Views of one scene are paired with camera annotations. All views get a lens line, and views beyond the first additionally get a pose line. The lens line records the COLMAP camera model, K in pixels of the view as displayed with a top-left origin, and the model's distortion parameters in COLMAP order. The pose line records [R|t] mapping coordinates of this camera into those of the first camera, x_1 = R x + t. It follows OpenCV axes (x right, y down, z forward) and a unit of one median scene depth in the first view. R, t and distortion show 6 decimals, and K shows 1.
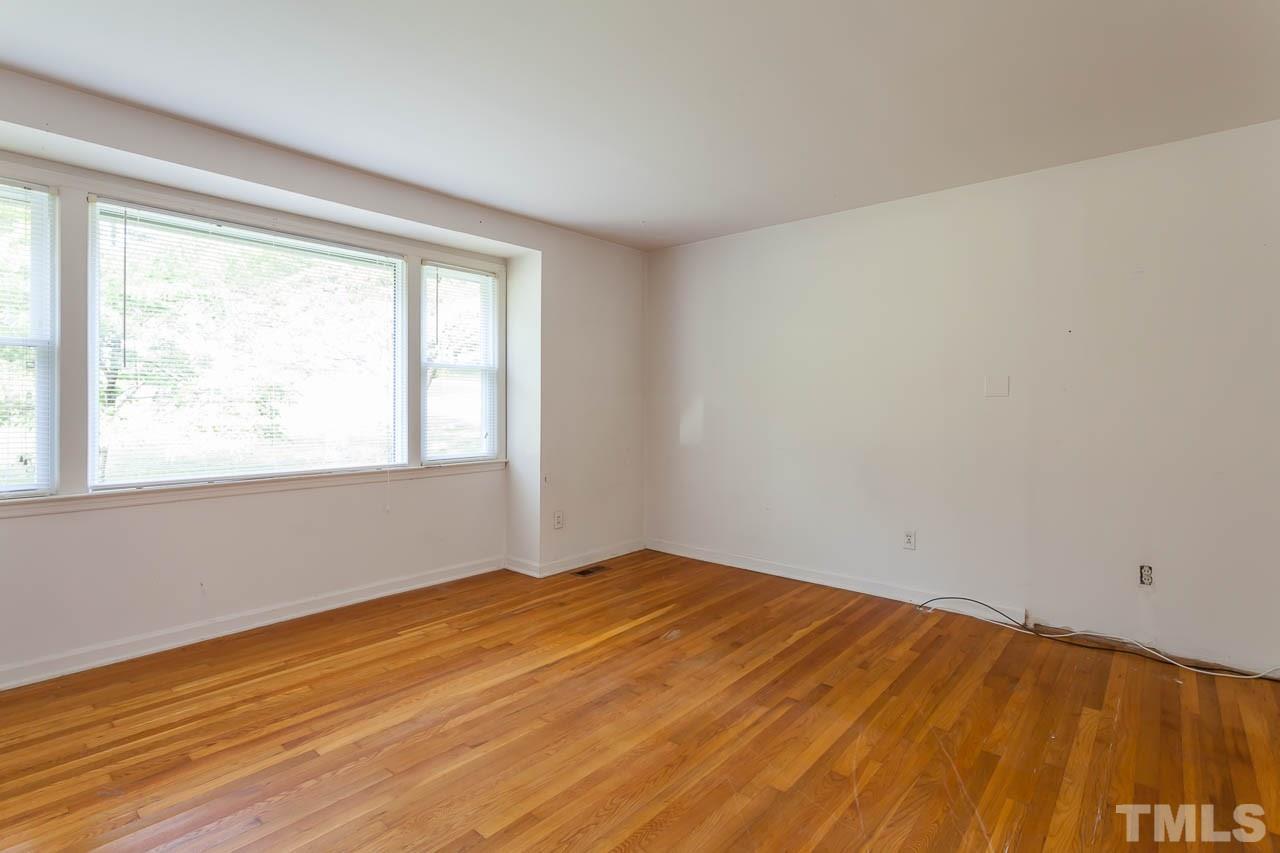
lens RADIAL K [[607.1, 0, 638.8], [0, 607.1, 397.1], [0, 0, 1]] dist [-0.002004, 0.000101]
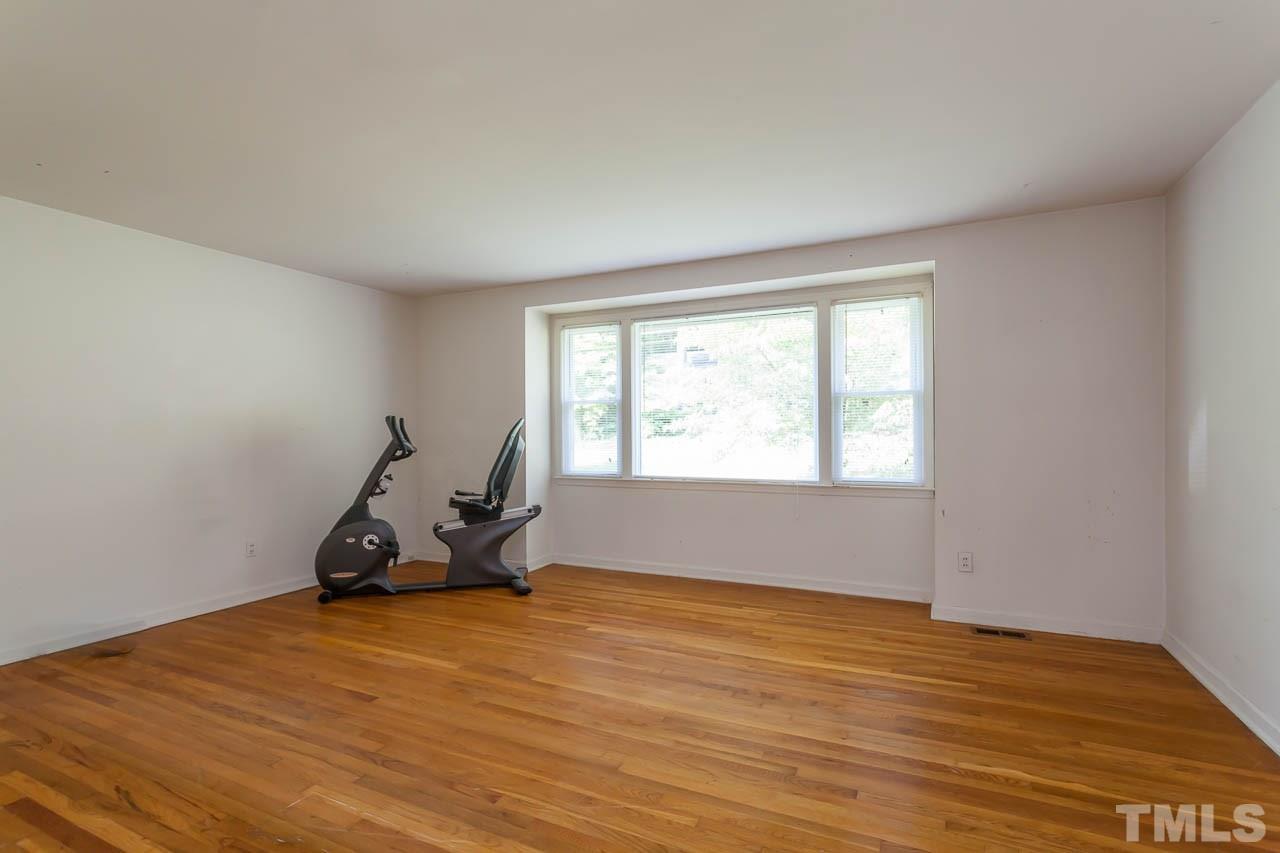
lens RADIAL K [[611.7, 0, 633.7], [0, 611.7, 425.1], [0, 0, 1]] dist [0.000252, 0.000585]
pose [[0.262302, -0.017080, -0.964835, 0.804194], [0.018031, 0.999756, -0.012796, 0.013763], [0.964817, -0.014041, 0.262546, 0.437887]]
